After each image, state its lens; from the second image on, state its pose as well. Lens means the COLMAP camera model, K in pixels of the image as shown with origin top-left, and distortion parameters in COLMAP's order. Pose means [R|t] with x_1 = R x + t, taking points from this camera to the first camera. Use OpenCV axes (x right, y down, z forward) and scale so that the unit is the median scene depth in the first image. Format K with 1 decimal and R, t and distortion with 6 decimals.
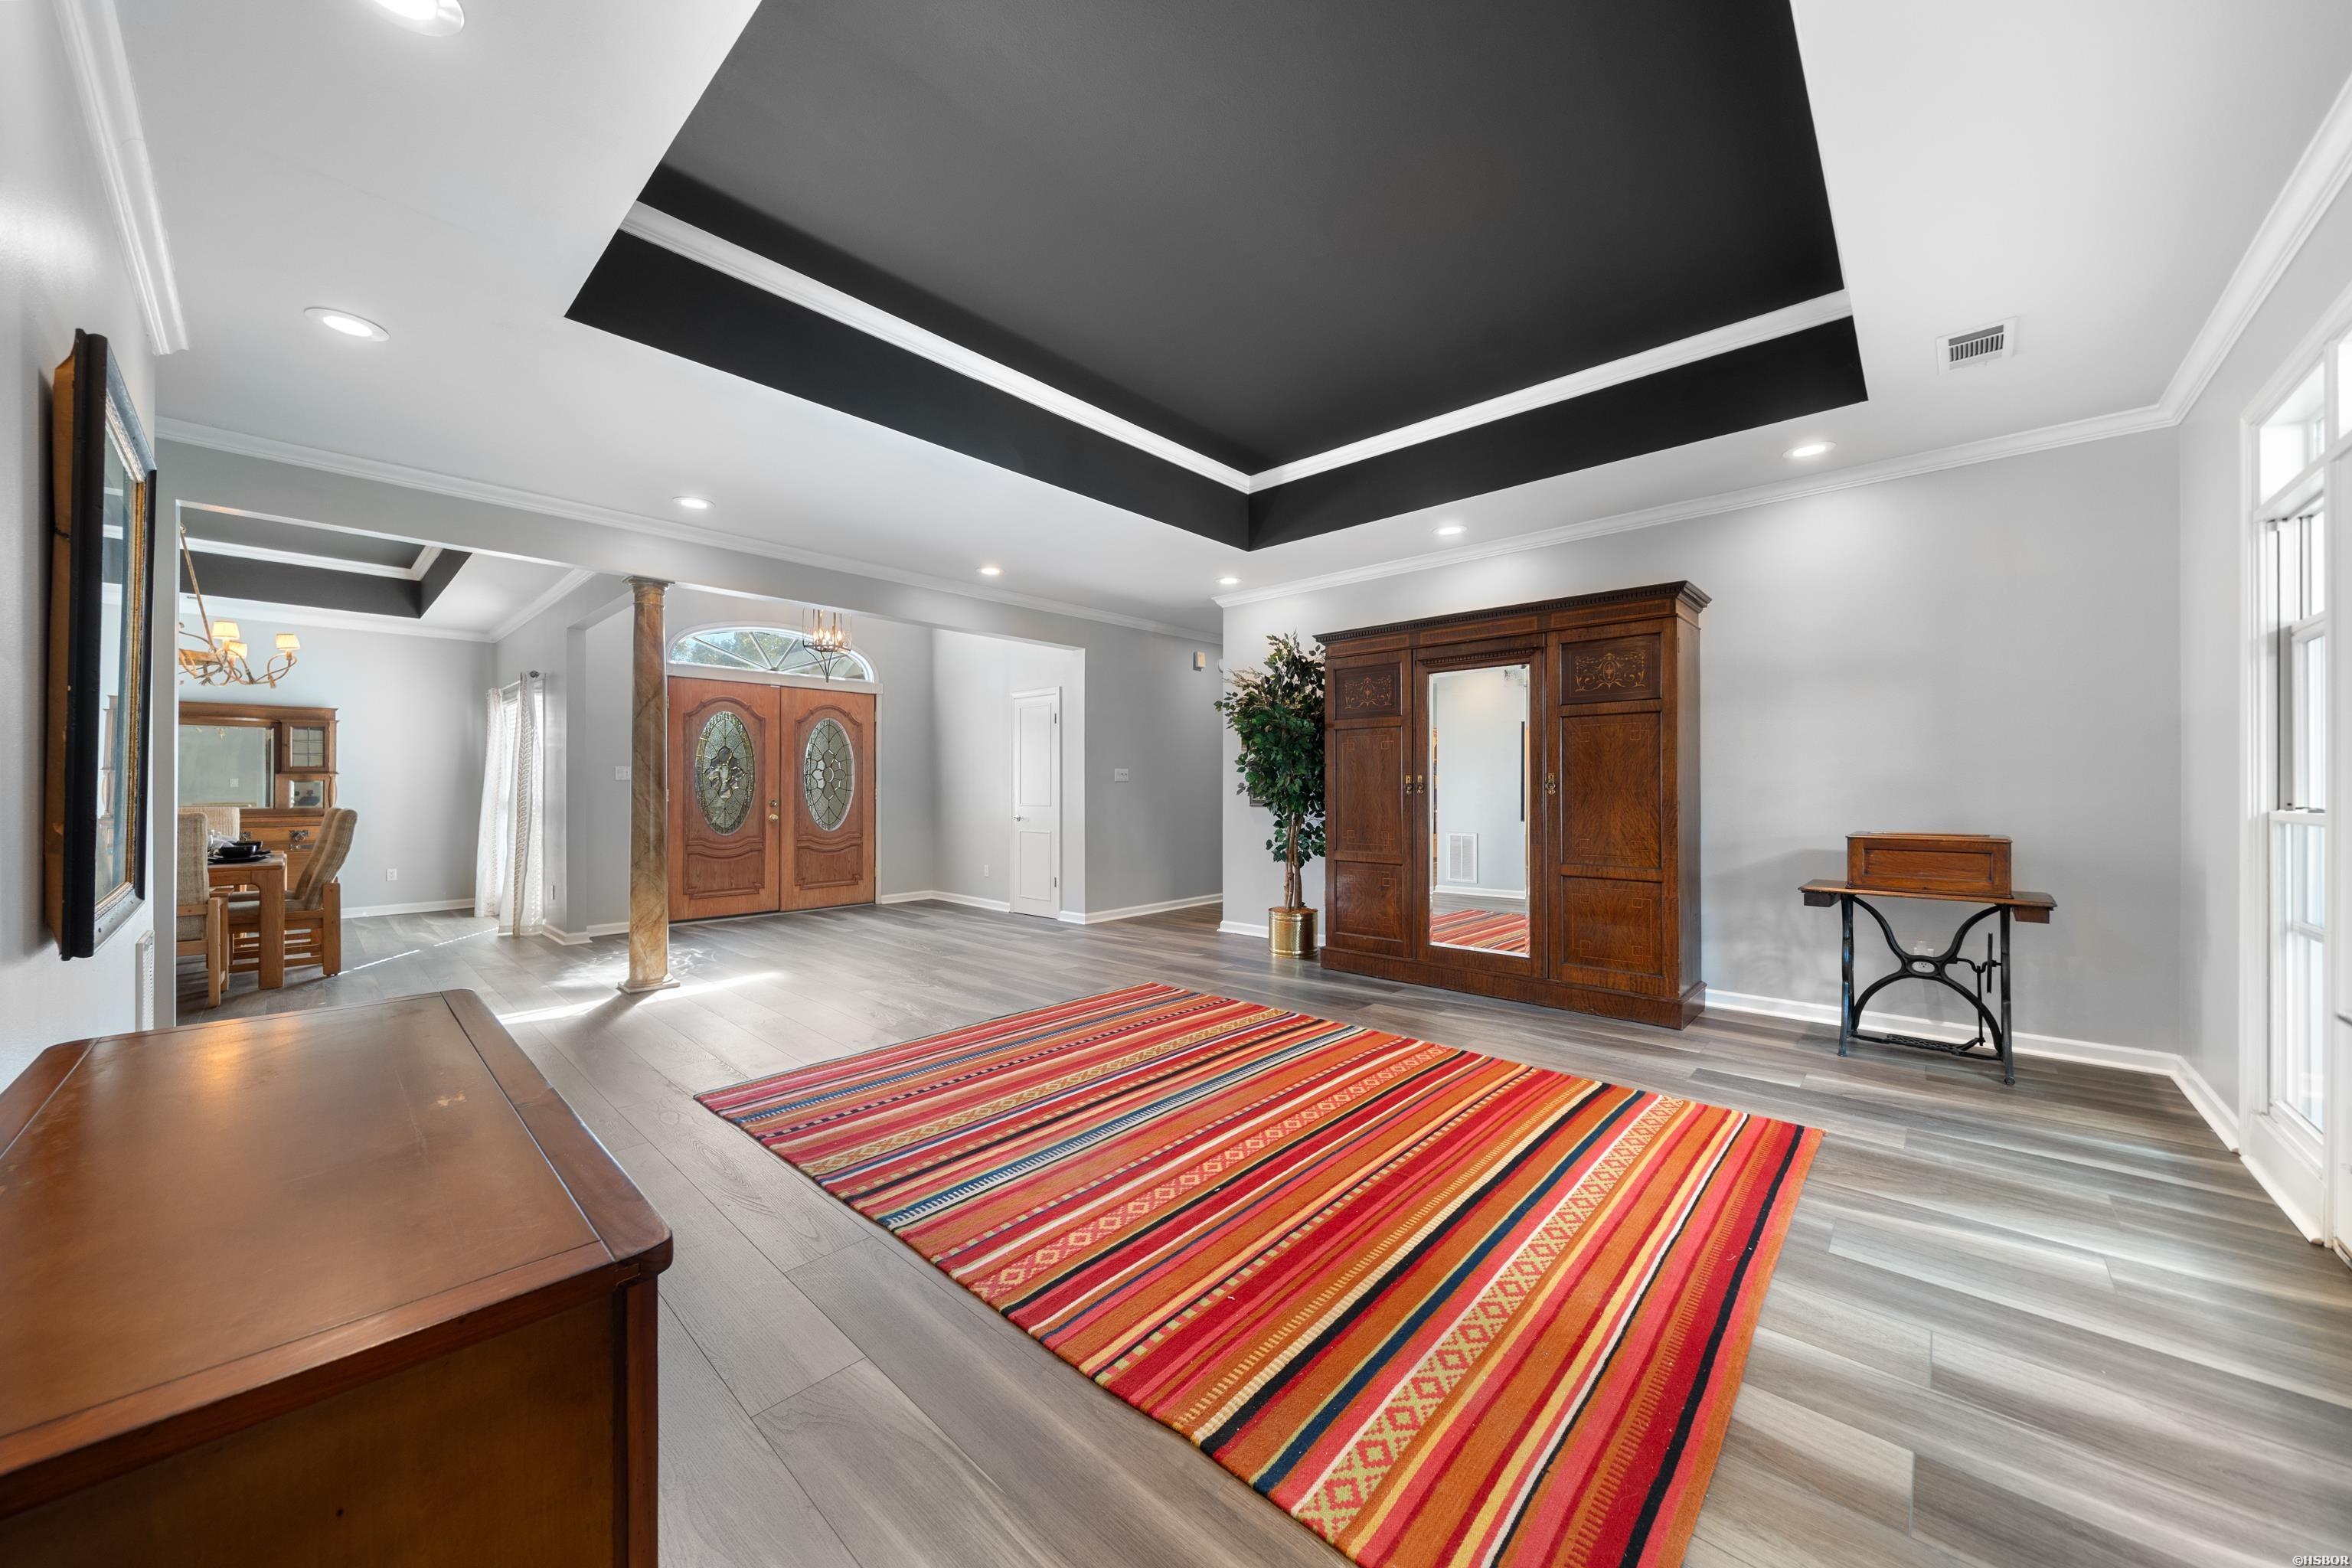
lens RADIAL K [[818.8, 0, 1189.1], [0, 818.8, 793.2], [0, 0, 1]] dist [-0.000563, -0.000061]
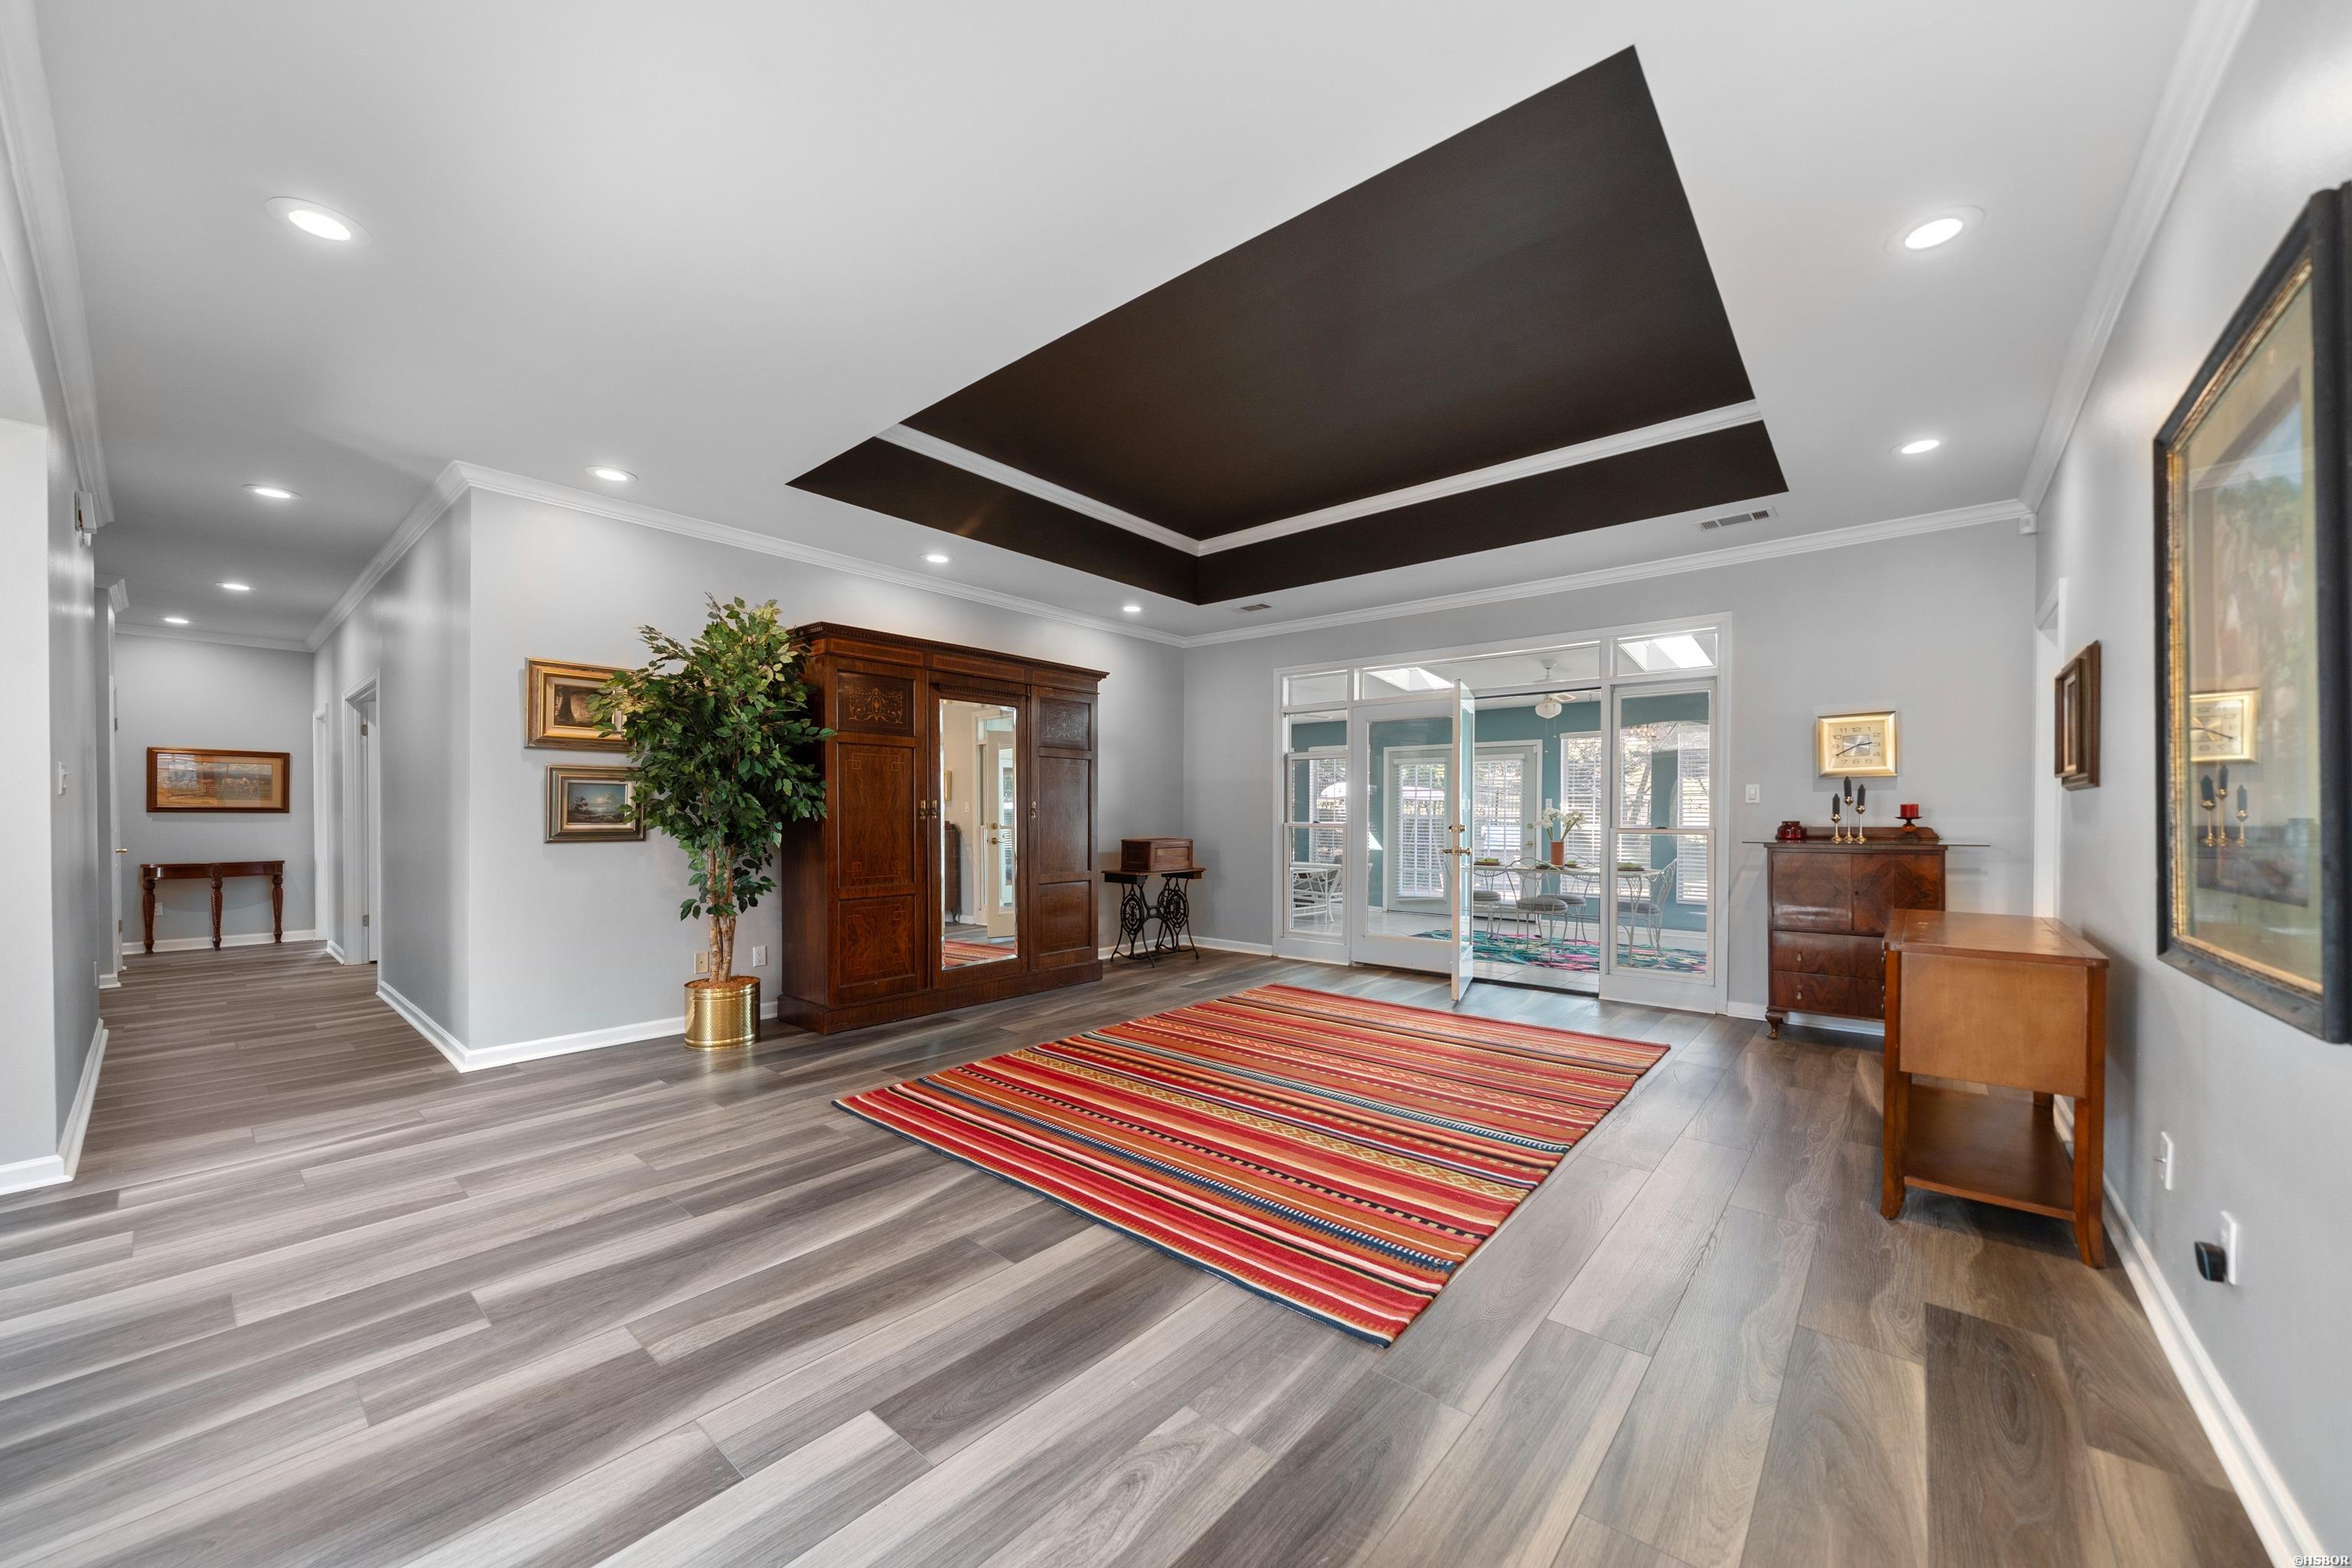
lens RADIAL K [[863.7, 0, 1182.5], [0, 863.7, 818.3], [0, 0, 1]] dist [0.000060, -0.000026]
pose [[-0.042162, -0.008994, 0.999070, -0.890838], [-0.002548, 0.999957, 0.008895, -0.012072], [-0.999108, -0.002171, -0.042183, 0.859780]]
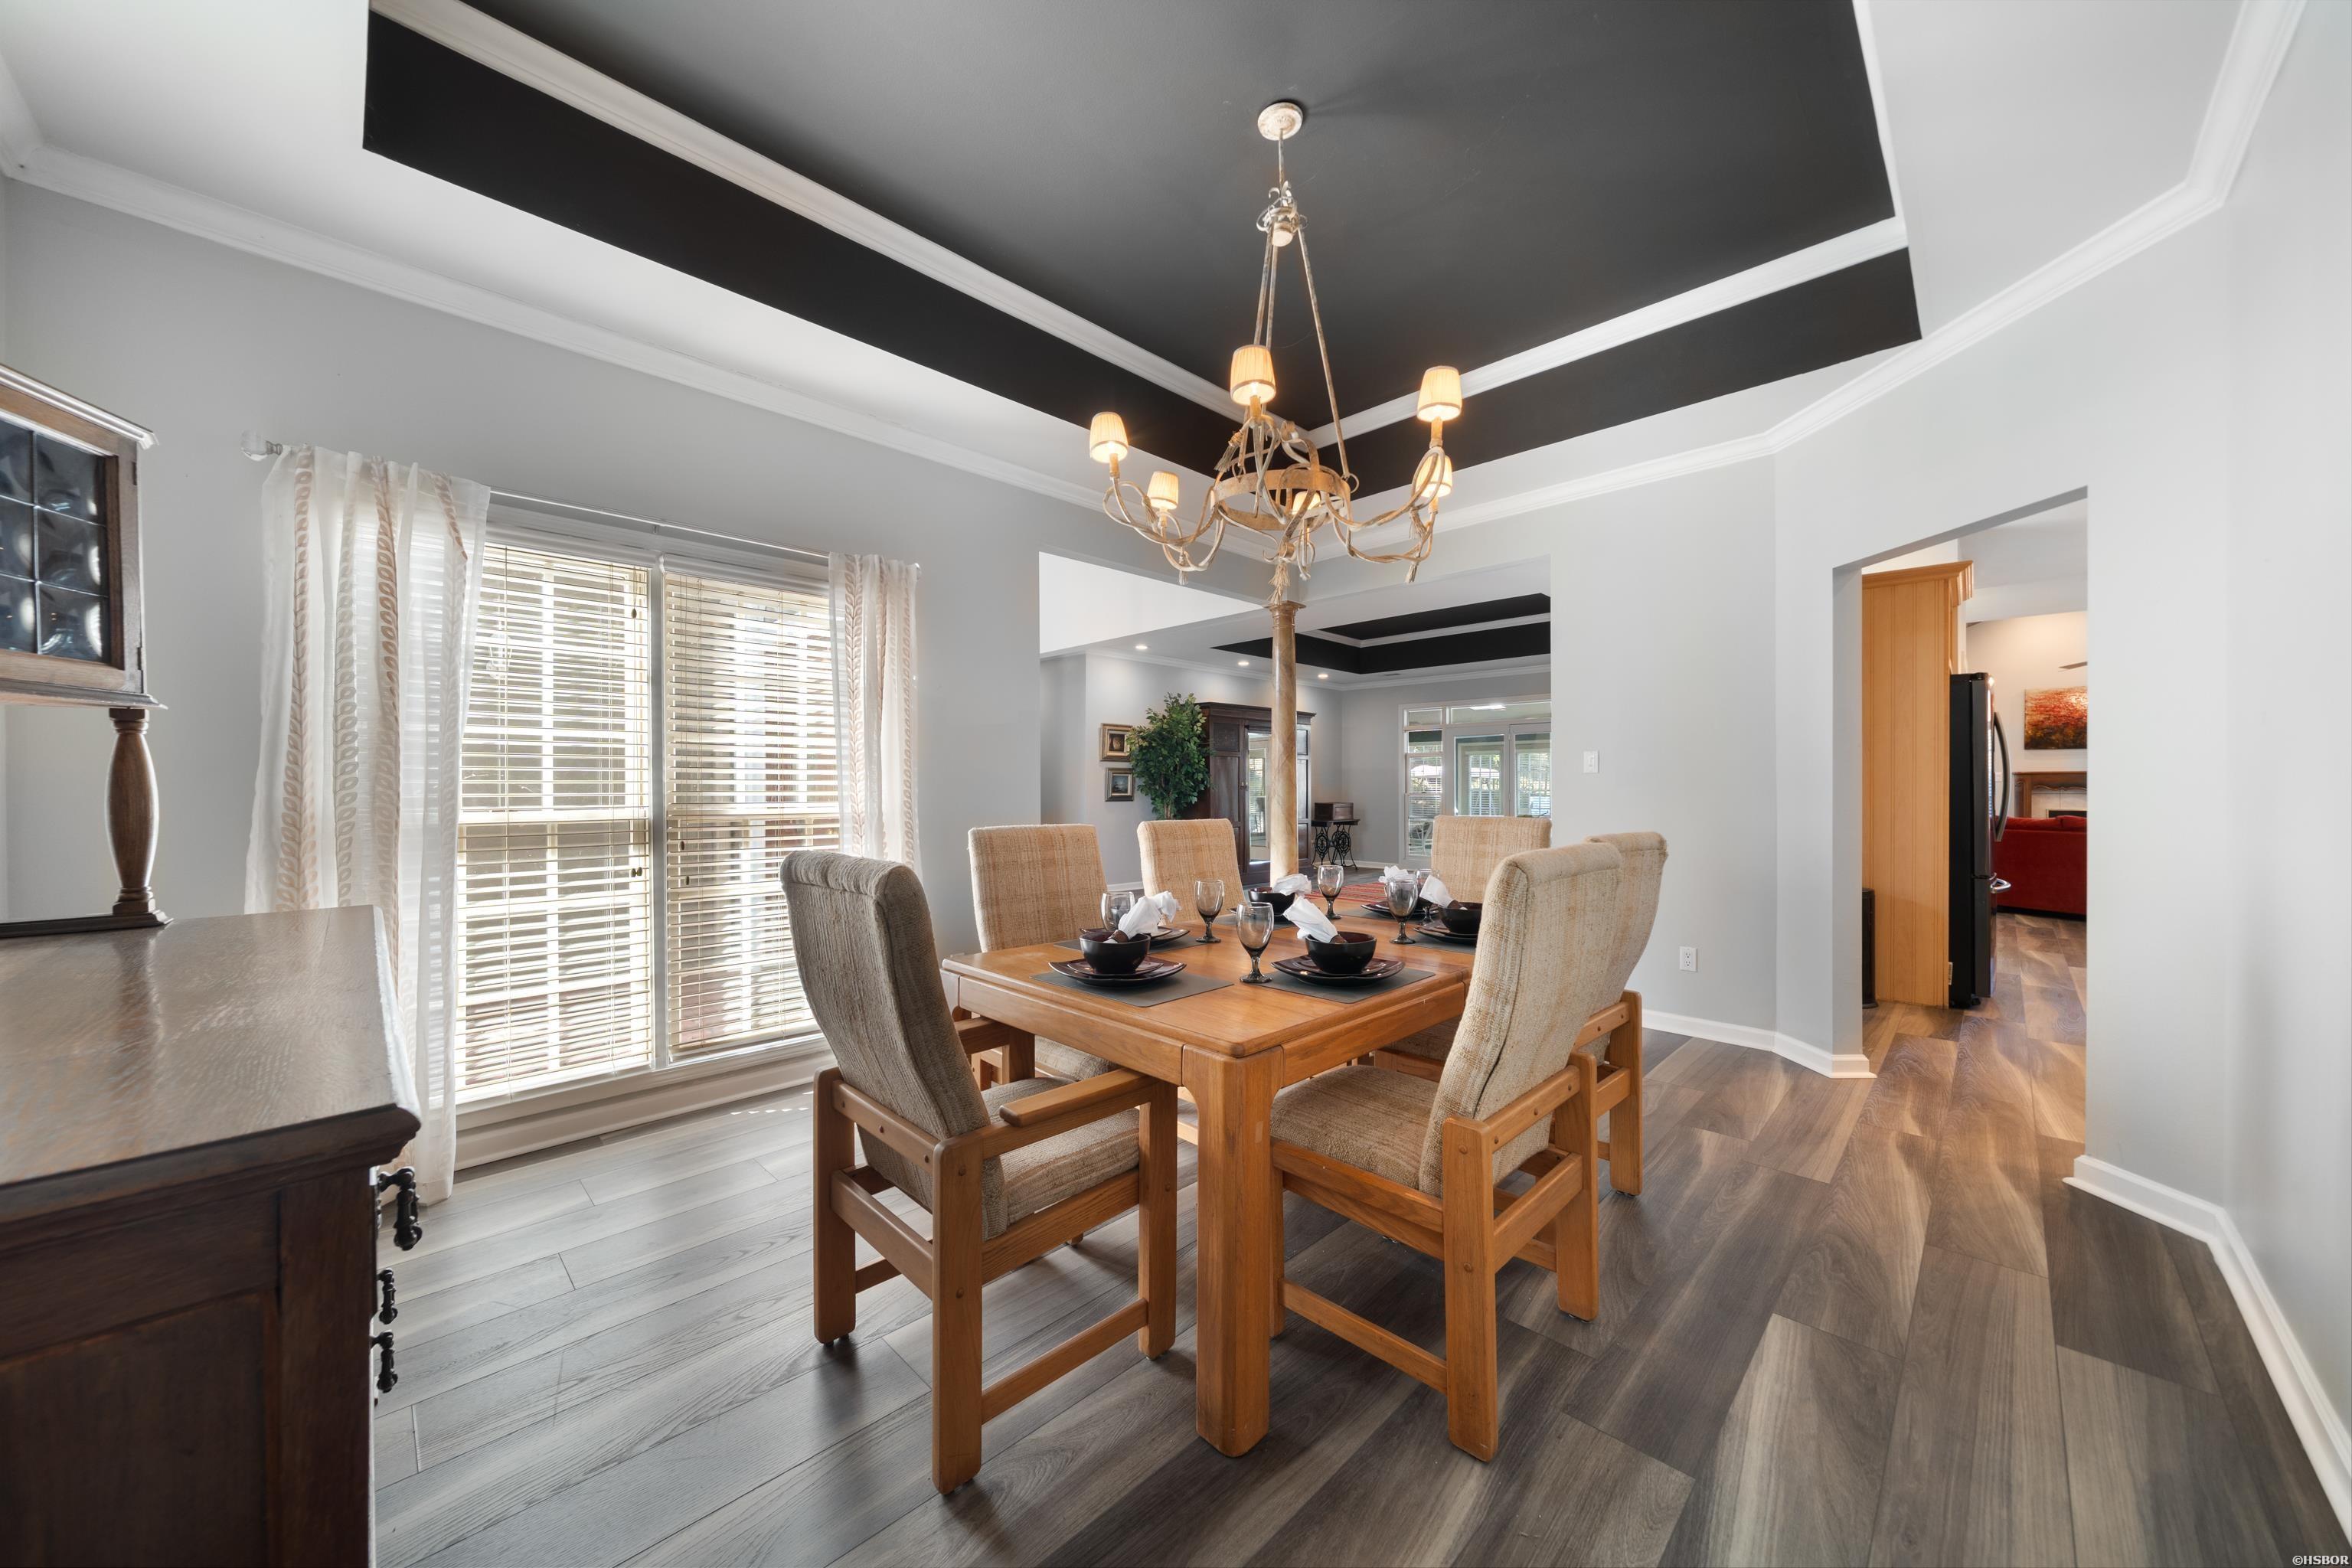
lens RADIAL K [[863.9, 0, 1175.5], [0, 863.9, 790.3], [0, 0, 1]] dist [-0.001199, -0.000047]
pose [[0.025023, -0.004715, 0.999676, -2.152900], [0.003945, 0.999982, 0.004618, -0.013726], [-0.999679, 0.003828, 0.025041, 1.293198]]
